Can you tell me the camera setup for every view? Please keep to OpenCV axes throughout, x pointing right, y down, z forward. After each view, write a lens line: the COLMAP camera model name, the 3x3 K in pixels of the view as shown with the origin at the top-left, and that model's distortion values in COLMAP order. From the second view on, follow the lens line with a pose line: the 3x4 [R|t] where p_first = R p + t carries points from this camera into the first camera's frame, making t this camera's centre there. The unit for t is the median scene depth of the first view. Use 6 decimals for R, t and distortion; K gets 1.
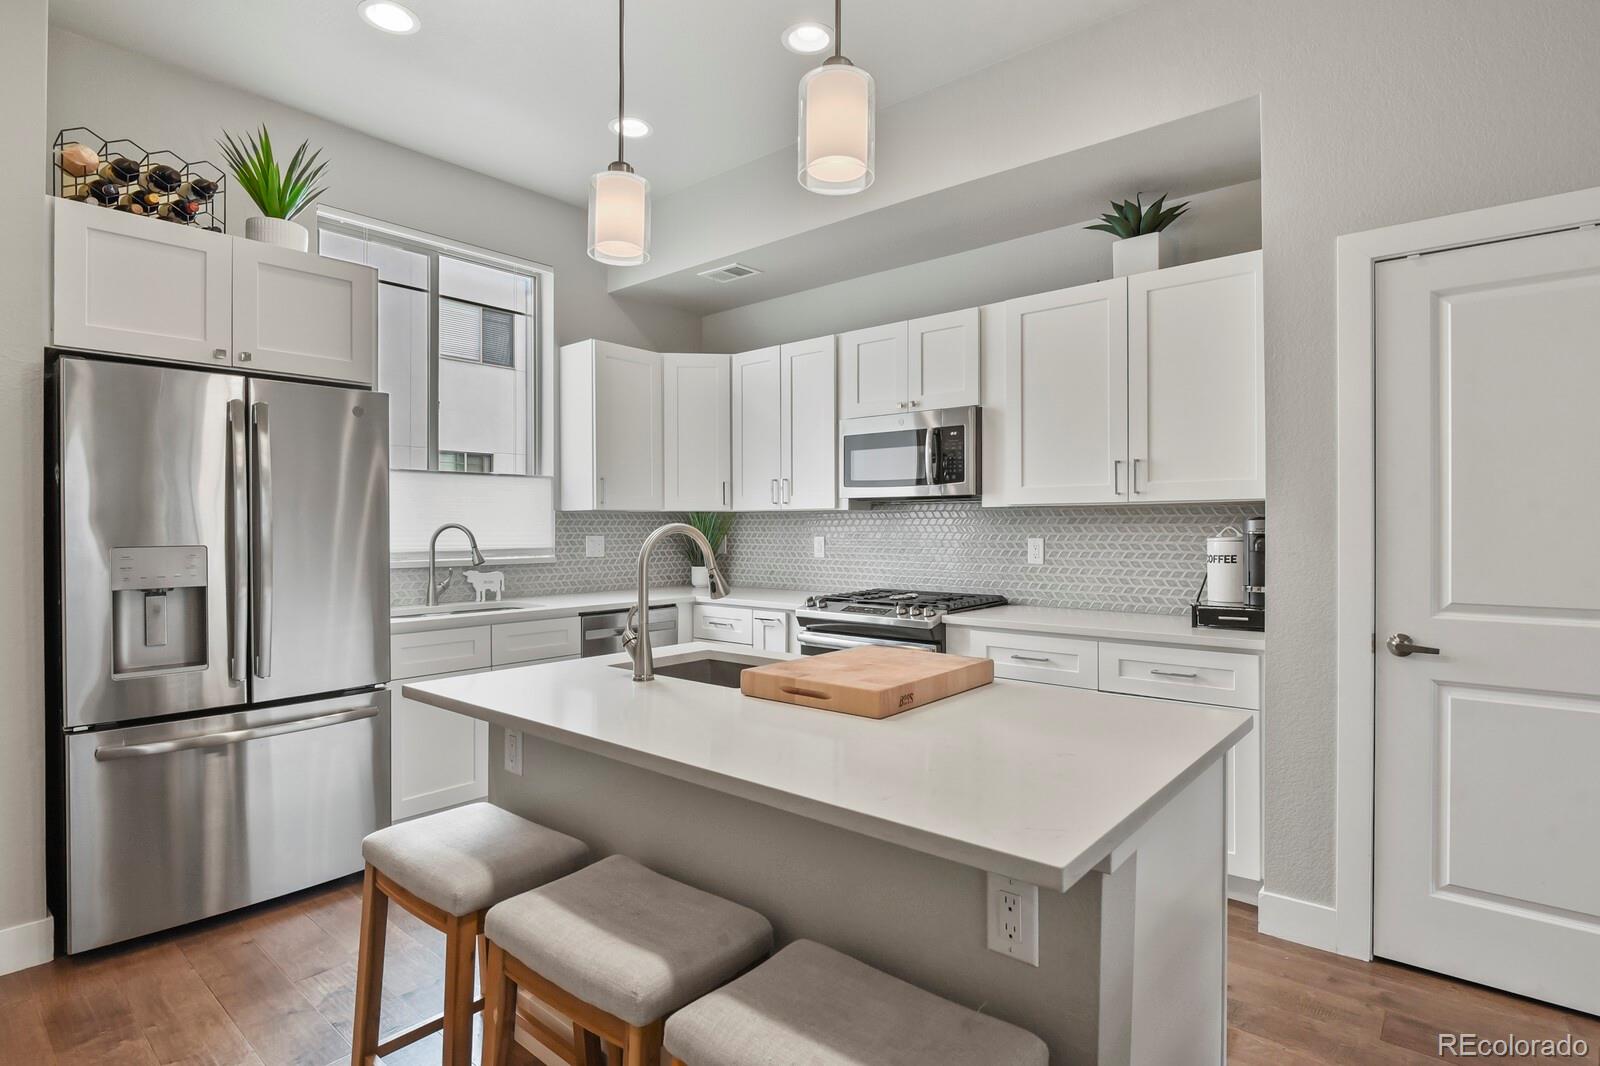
lens RADIAL K [[805.5, 0, 798.5], [0, 805.5, 524.0], [0, 0, 1]] dist [-0.019724, -0.000284]
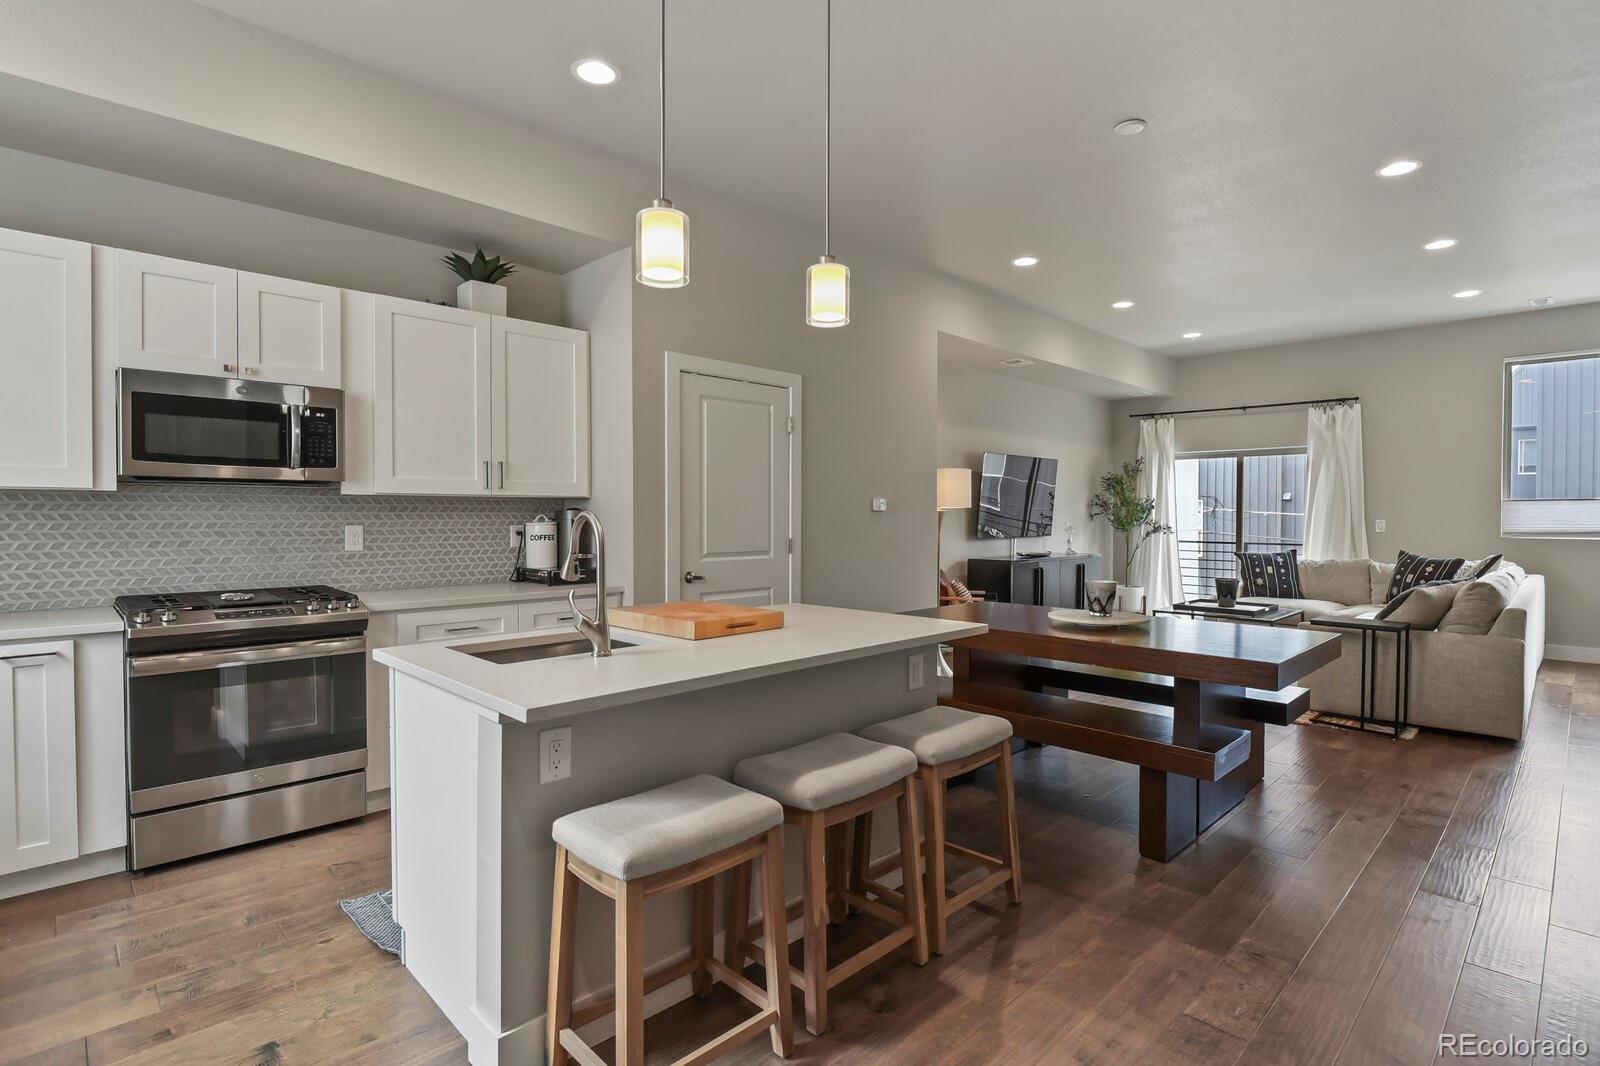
lens RADIAL K [[776.4, 0, 807.6], [0, 776.4, 529.2], [0, 0, 1]] dist [-0.012398, -0.002489]
pose [[0.092564, -0.017423, 0.995554, -0.754132], [-0.003985, 0.999832, 0.017868, 0.002648], [-0.995699, -0.005621, 0.092479, 0.394155]]
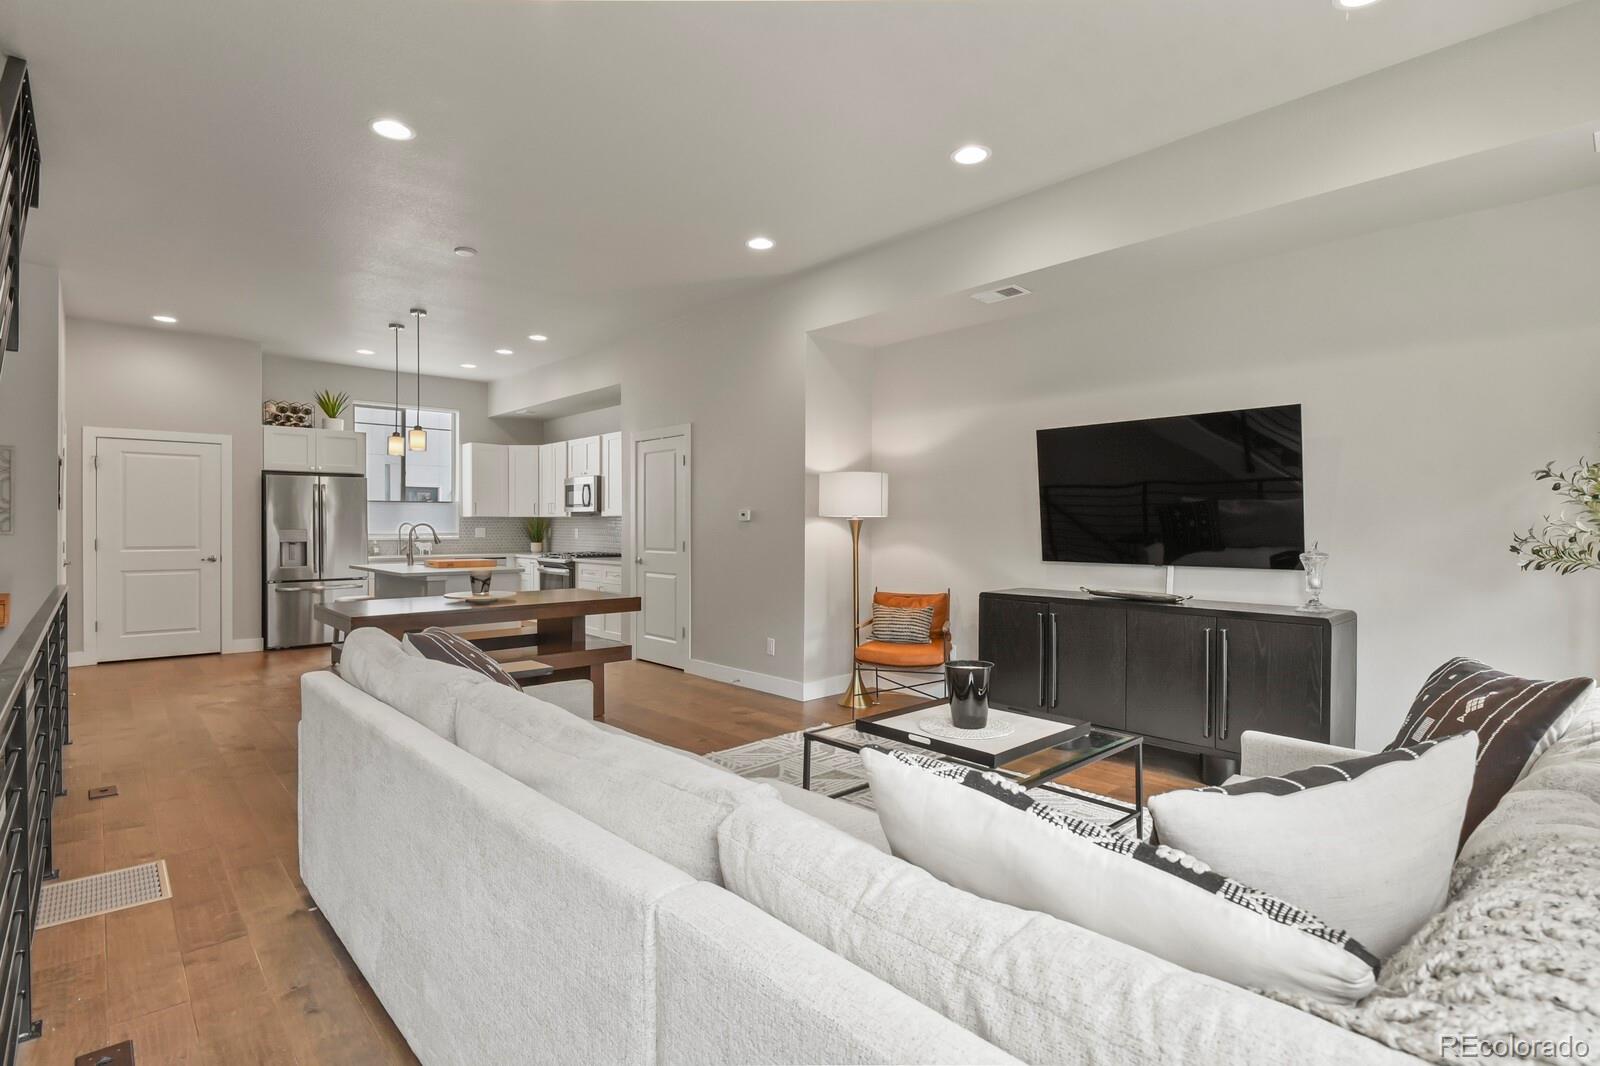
lens RADIAL K [[776.4, 0, 807.6], [0, 776.4, 529.2], [0, 0, 1]] dist [-0.012398, -0.002489]
pose [[0.992531, 0.003807, -0.121934, 1.311534], [-0.003075, 0.999976, 0.006192, 0.001440], [0.121955, -0.005771, 0.992519, -1.476021]]
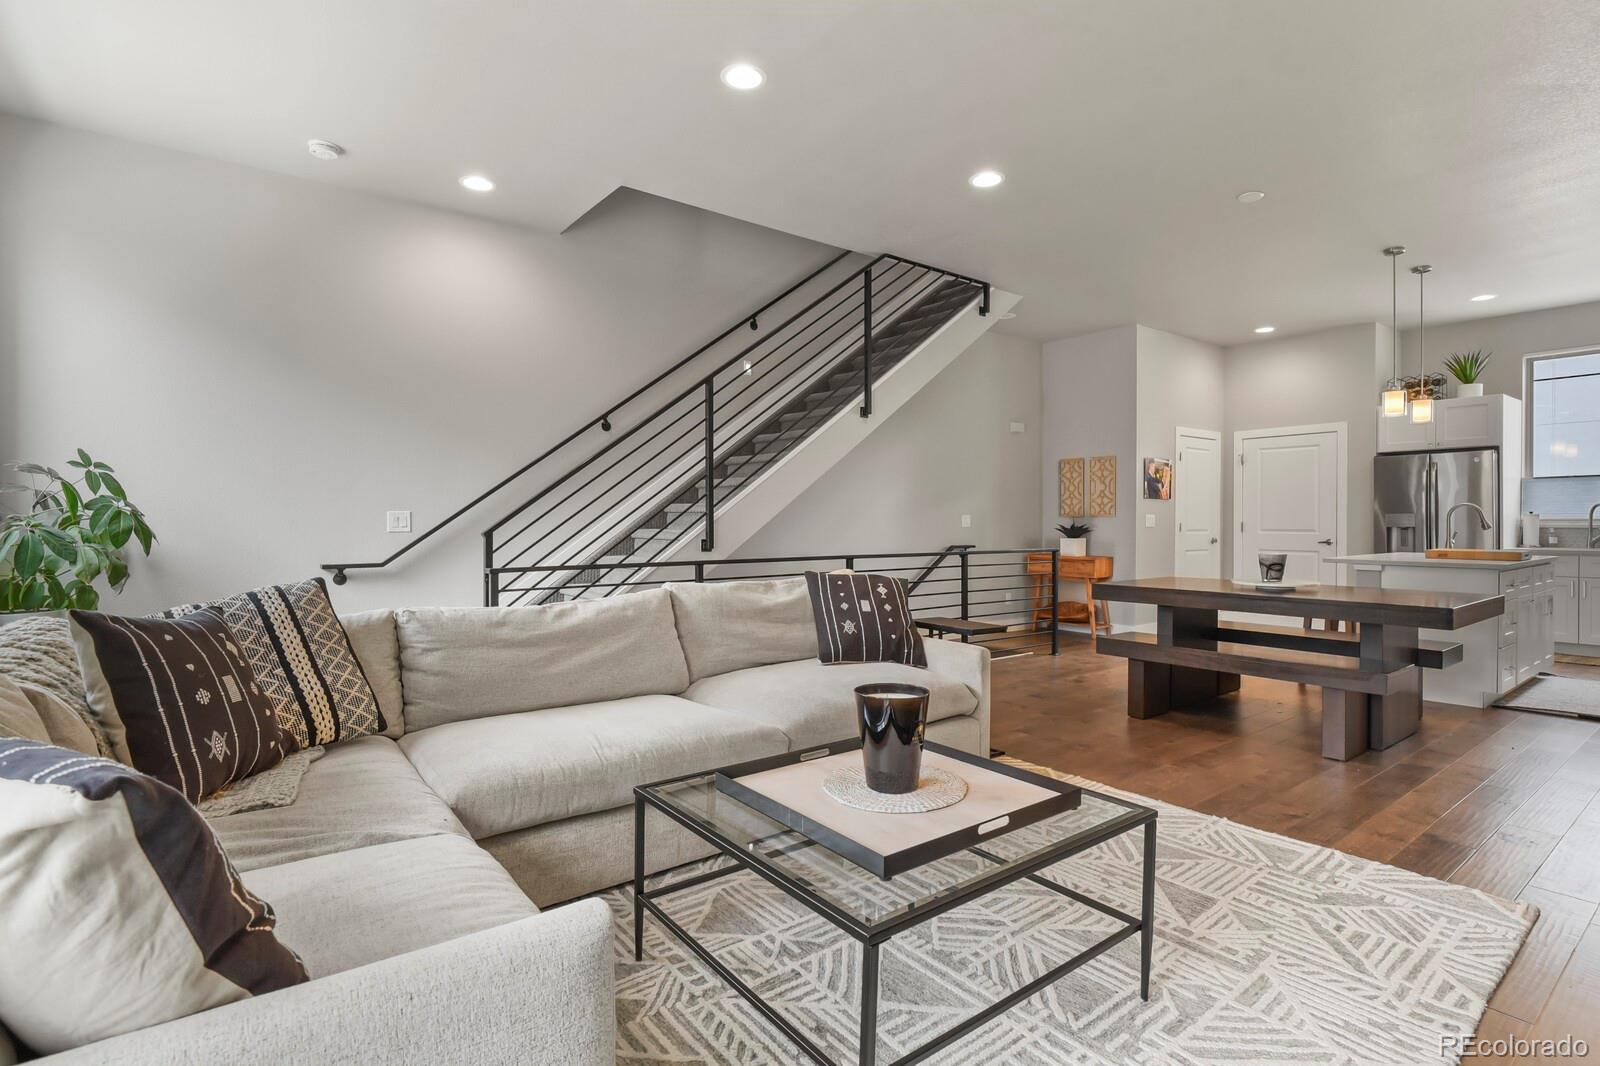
lens RADIAL K [[776.4, 0, 807.6], [0, 776.4, 529.2], [0, 0, 1]] dist [-0.012398, -0.002489]
pose [[-0.212693, 0.012738, -0.977036, 1.985912], [0.004046, 0.999918, 0.012156, 0.033725], [0.977111, -0.001367, -0.212728, -0.473500]]
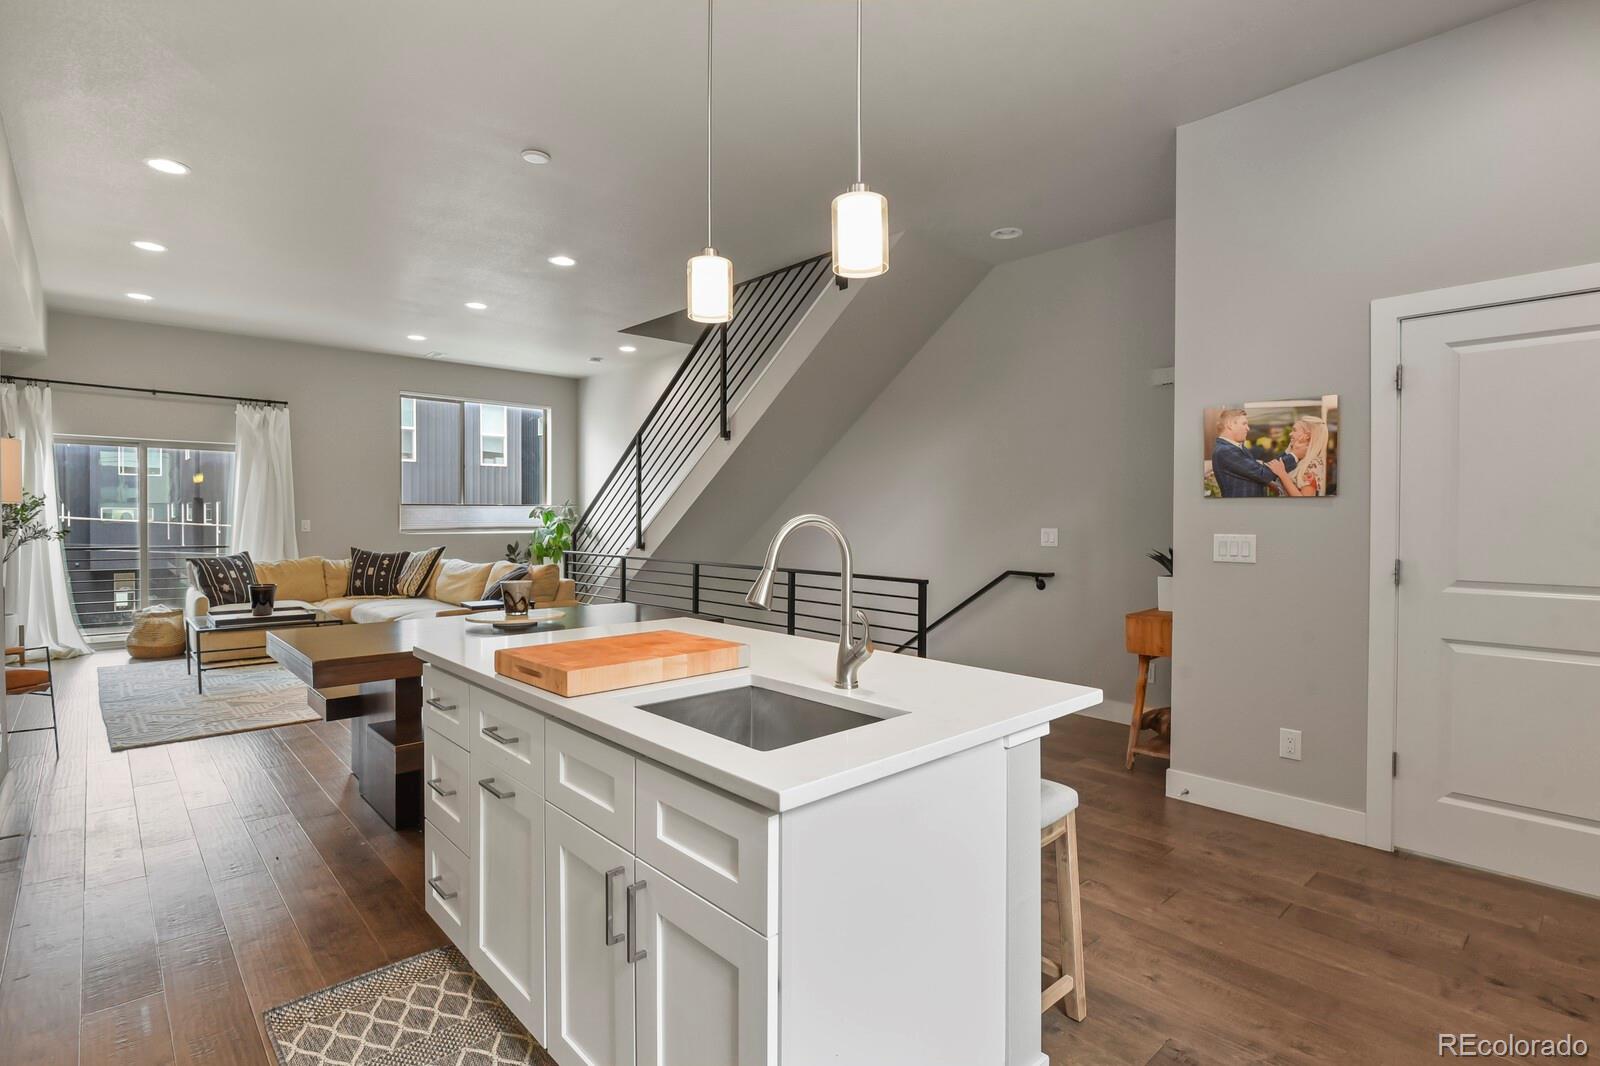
lens RADIAL K [[776.4, 0, 807.6], [0, 776.4, 529.2], [0, 0, 1]] dist [-0.012398, -0.002489]
pose [[-0.992071, -0.004252, 0.125603, -0.170053], [-0.002765, 0.999924, 0.012010, 0.003846], [-0.125644, 0.011567, -0.992008, 1.185167]]
